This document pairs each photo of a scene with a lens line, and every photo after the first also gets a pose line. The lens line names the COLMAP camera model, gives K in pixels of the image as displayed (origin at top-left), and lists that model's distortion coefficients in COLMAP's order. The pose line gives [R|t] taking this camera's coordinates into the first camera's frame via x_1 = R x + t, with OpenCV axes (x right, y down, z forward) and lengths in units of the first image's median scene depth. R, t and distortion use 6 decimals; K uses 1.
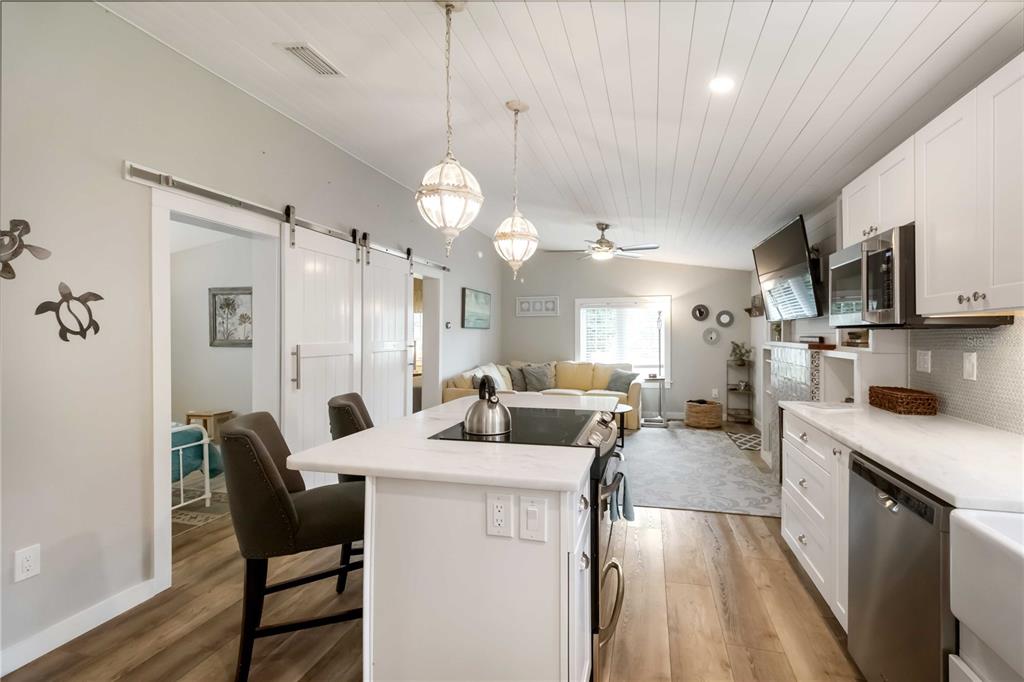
lens RADIAL K [[480.0, 0, 529.4], [0, 480.0, 334.2], [0, 0, 1]] dist [0.001420, 0.000133]
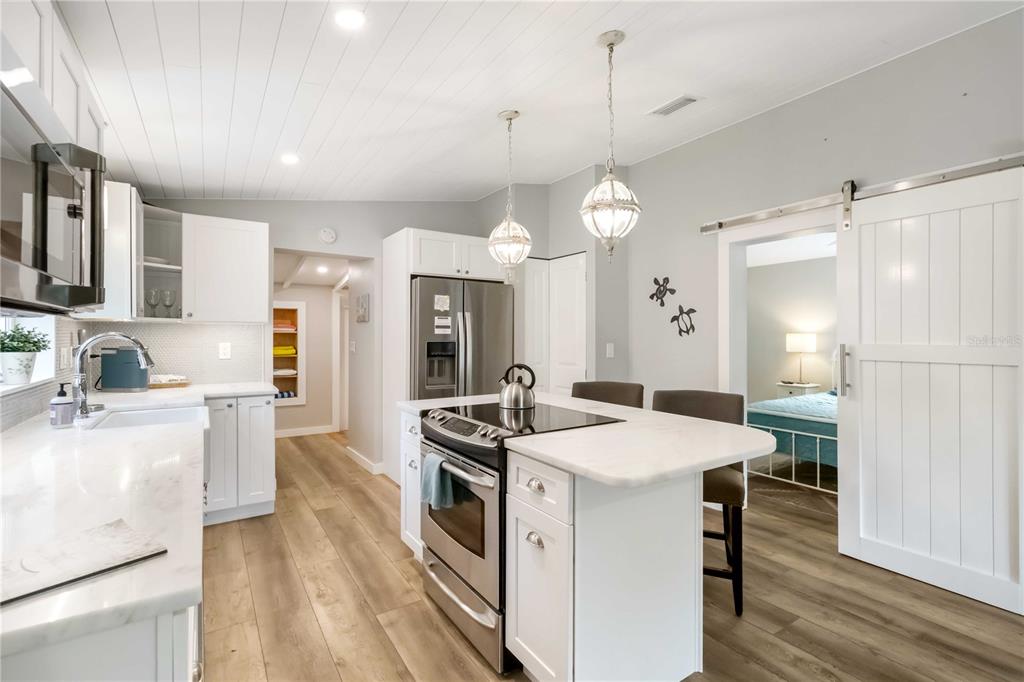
lens RADIAL K [[480.0, 0, 529.4], [0, 480.0, 334.2], [0, 0, 1]] dist [0.001420, 0.000133]
pose [[-0.665185, -0.001529, -0.746677, 0.805990], [-0.000053, 0.999998, -0.002001, 0.010407], [0.746678, -0.001291, -0.665184, 1.768031]]
